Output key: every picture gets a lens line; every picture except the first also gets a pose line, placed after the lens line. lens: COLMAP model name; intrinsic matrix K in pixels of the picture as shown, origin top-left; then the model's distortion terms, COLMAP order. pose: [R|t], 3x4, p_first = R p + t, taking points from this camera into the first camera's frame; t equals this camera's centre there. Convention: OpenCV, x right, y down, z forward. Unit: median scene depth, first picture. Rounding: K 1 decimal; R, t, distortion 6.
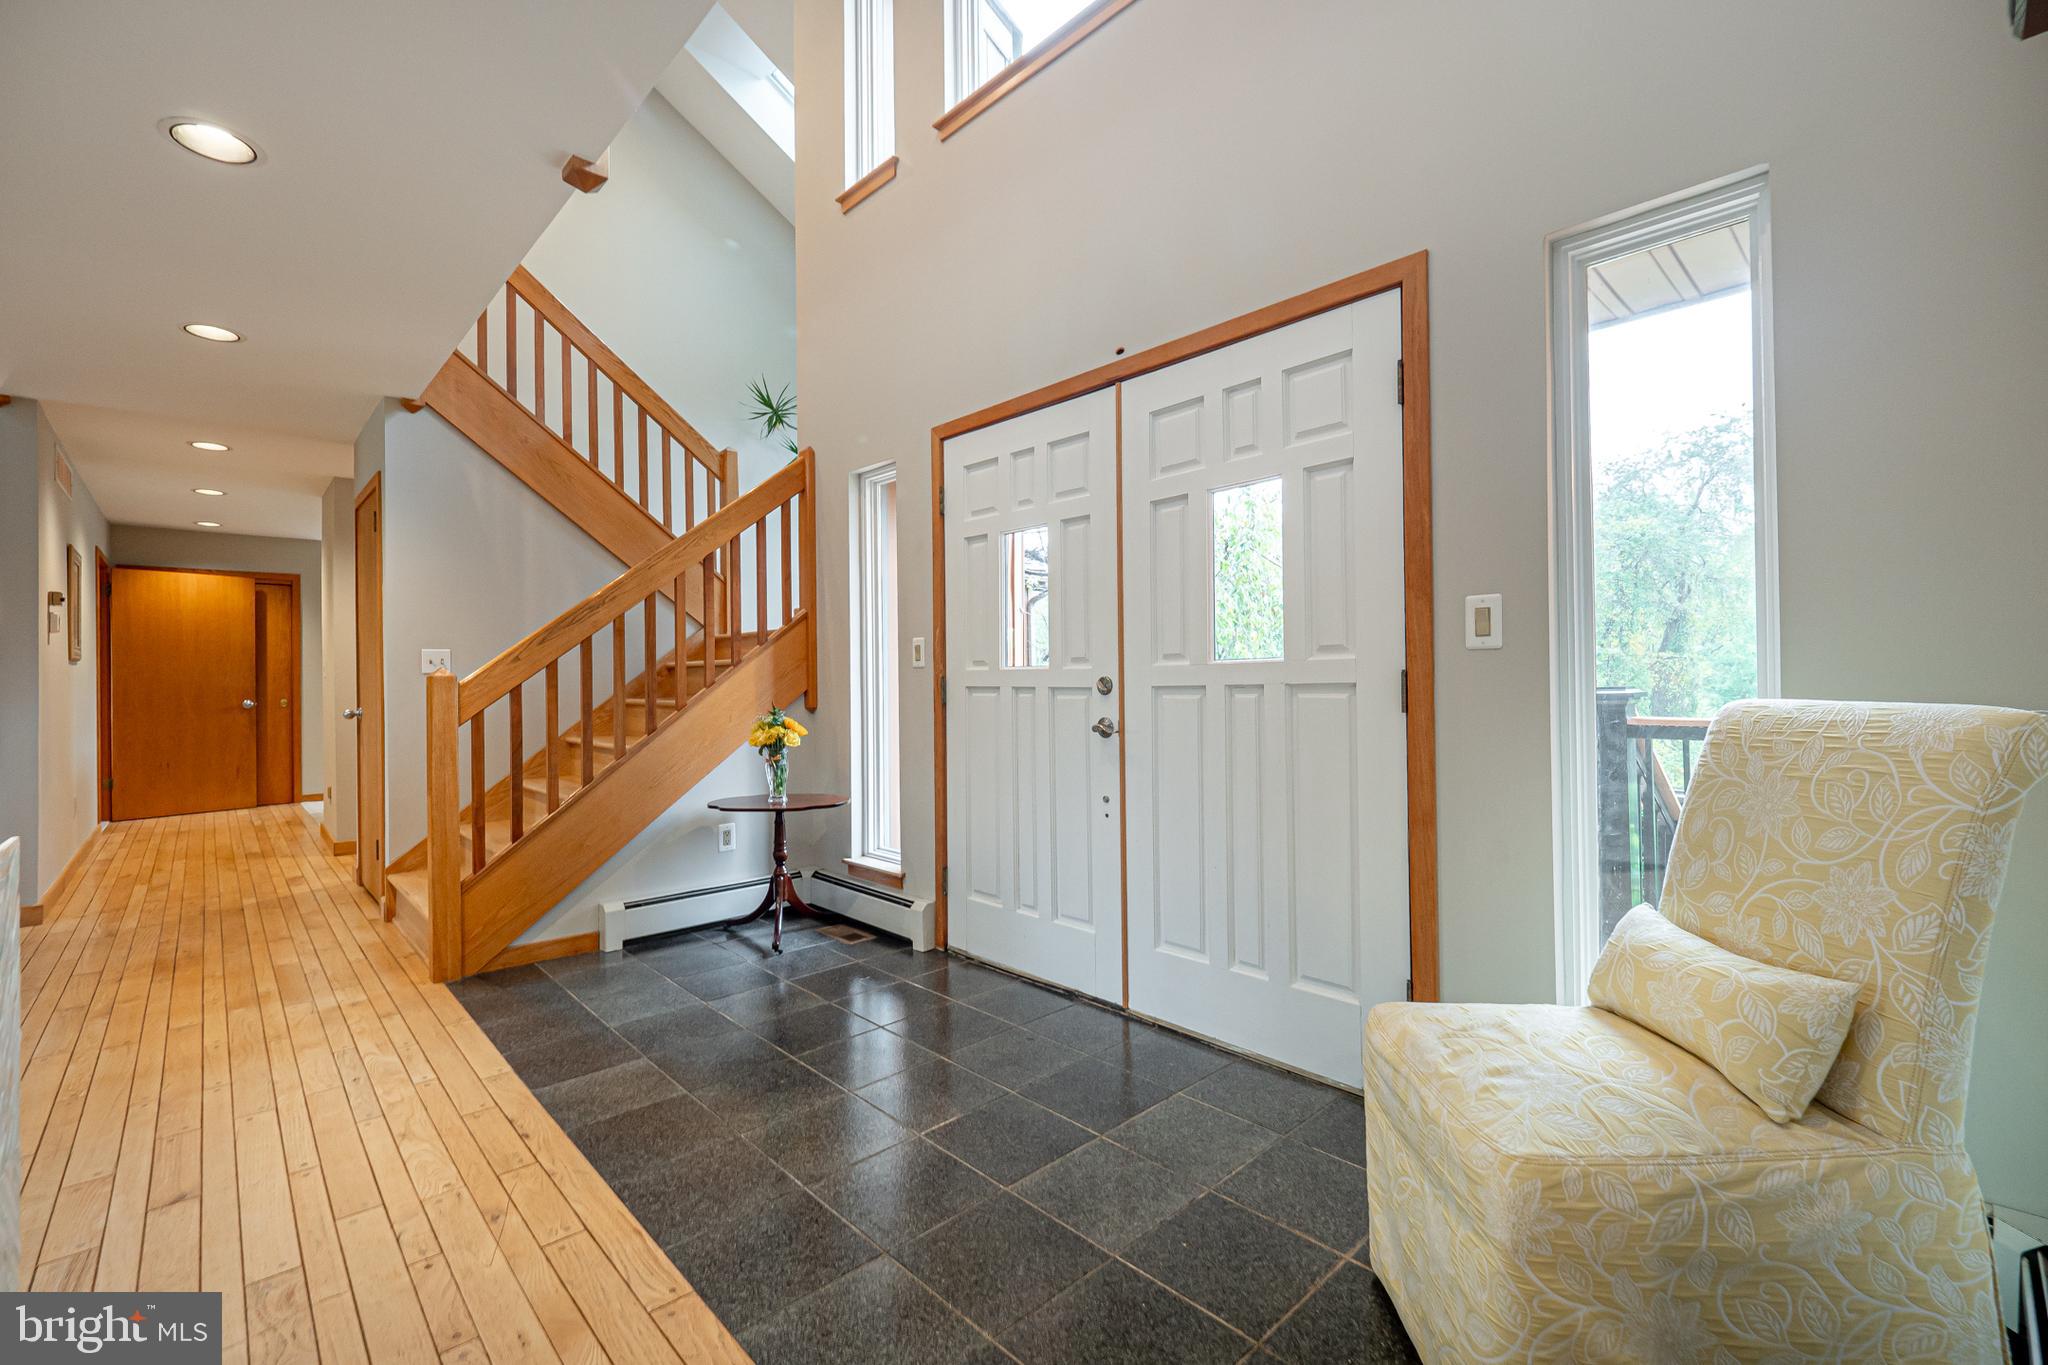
lens RADIAL K [[862.6, 0, 1014.0], [0, 862.6, 666.8], [0, 0, 1]] dist [-0.002509, -0.000179]
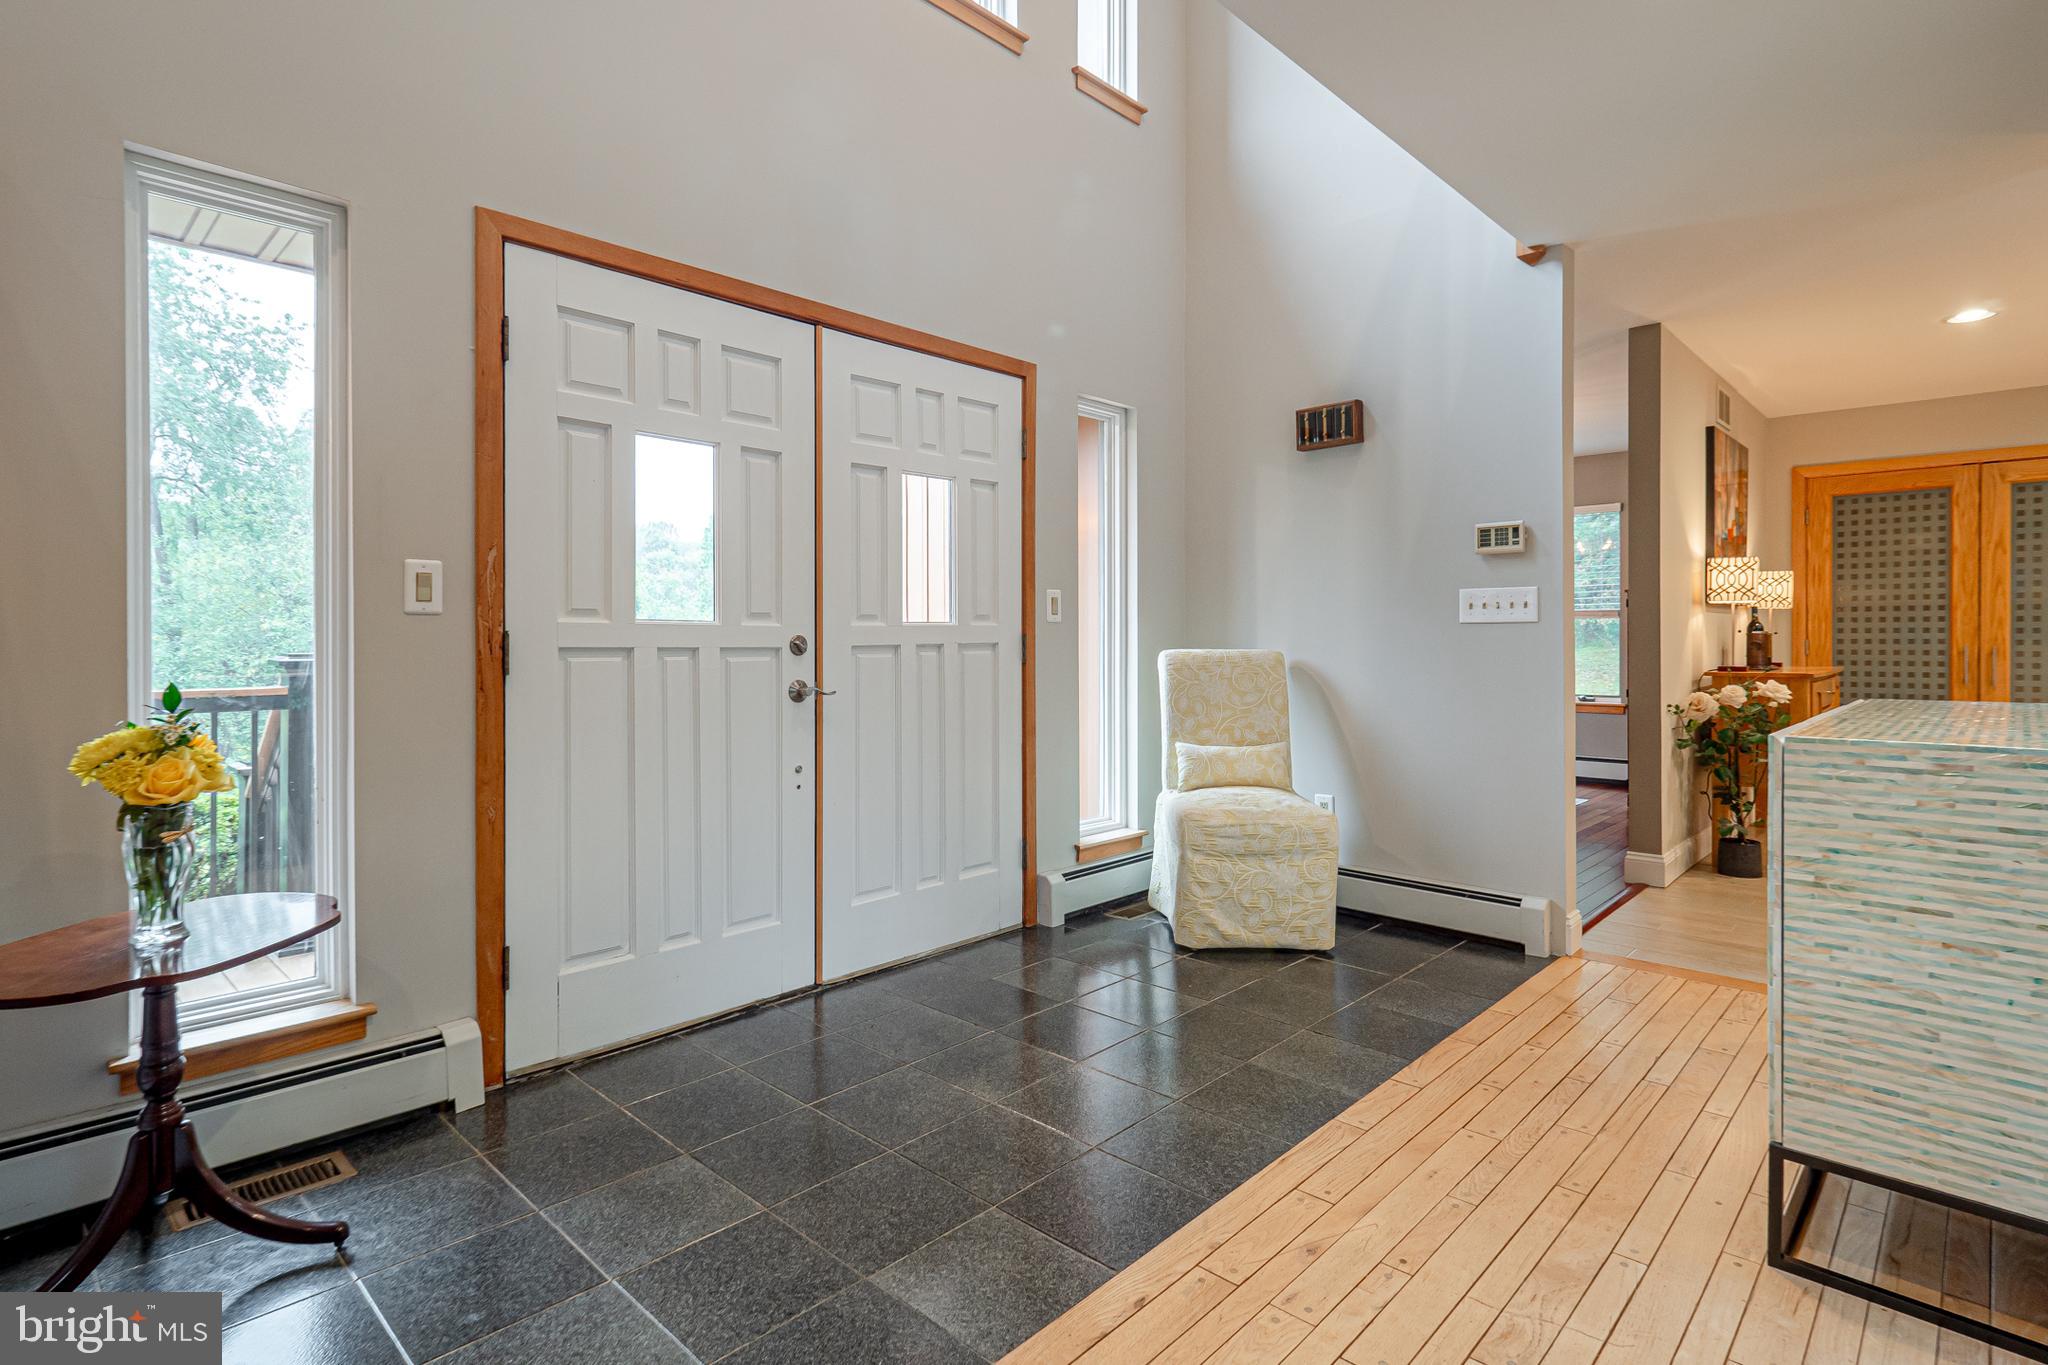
lens RADIAL K [[1019.0, 0, 1000.6], [0, 1019.0, 642.8], [0, 0, 1]] dist [0.000331, -0.001559]
pose [[-0.039994, 0.012510, 0.999122, -0.993616], [-0.009157, 0.999875, -0.012886, 0.031342], [-0.999158, -0.009664, -0.039874, 0.836121]]
